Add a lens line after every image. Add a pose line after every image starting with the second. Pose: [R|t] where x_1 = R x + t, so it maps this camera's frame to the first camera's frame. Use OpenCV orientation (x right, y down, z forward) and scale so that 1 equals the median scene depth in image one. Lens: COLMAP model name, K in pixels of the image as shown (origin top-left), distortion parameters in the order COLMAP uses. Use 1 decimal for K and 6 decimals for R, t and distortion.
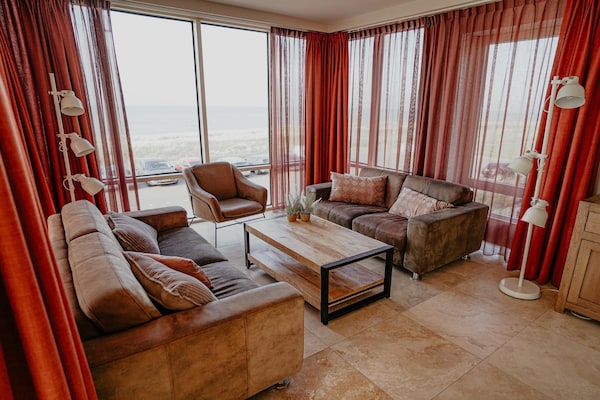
lens RADIAL K [[355.0, 0, 300.0], [0, 355.0, 200.0], [0, 0, 1]] dist [-0.024465, 0.003498]
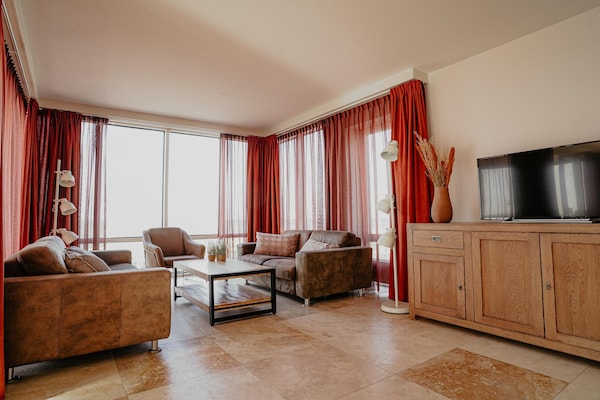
lens RADIAL K [[350.4, 0, 299.0], [0, 350.4, 188.9], [0, 0, 1]] dist [-0.080548, 0.038182]
pose [[0.998523, -0.027197, -0.047039, 0.362922], [0.007634, 0.927351, -0.374116, 0.293946], [0.053796, 0.373204, 0.926188, -0.229896]]
